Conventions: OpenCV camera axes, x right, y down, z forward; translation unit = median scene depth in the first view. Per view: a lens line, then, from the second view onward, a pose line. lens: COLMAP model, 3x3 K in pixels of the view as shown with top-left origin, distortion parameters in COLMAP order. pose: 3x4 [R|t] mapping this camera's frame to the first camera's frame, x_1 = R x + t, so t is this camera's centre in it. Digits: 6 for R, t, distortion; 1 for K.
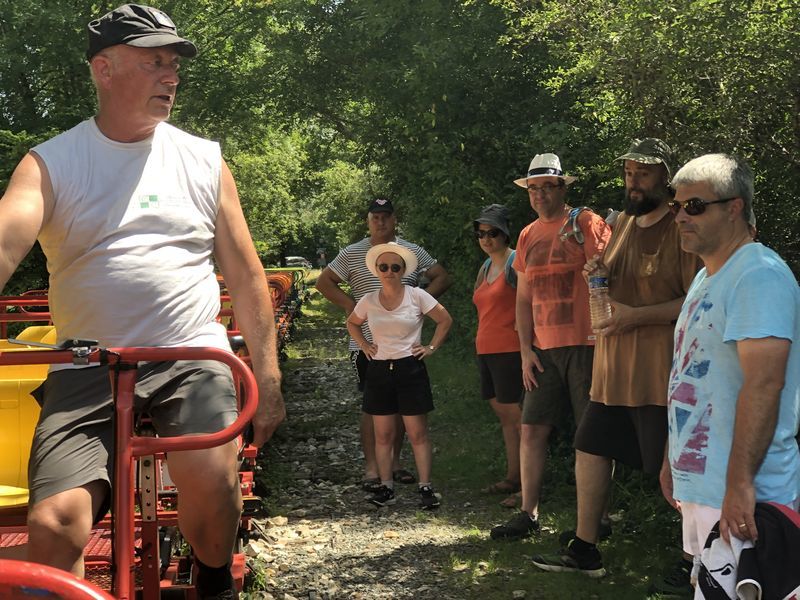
lens RADIAL K [[1330.7, 0, 400.3], [0, 1330.7, 299.8], [0, 0, 1]] dist [-0.009359, 0.000000]
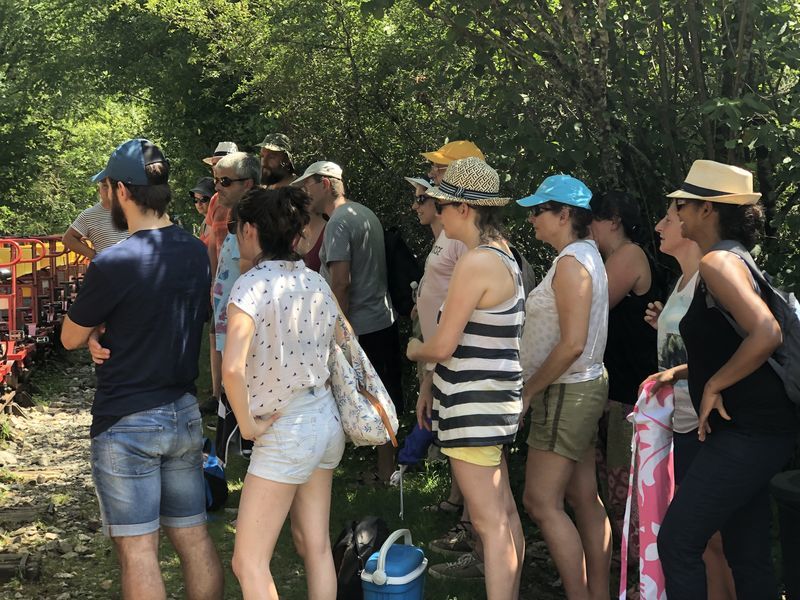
lens RADIAL K [[1330.7, 0, 399.7], [0, 1330.7, 299.2], [0, 0, 1]] dist [-0.009359, 0.000000]
pose [[0.995250, -0.013639, 0.096396, 0.180067], [0.011033, 0.999560, 0.027518, 0.024334], [-0.096729, -0.026324, 0.994963, -0.488368]]
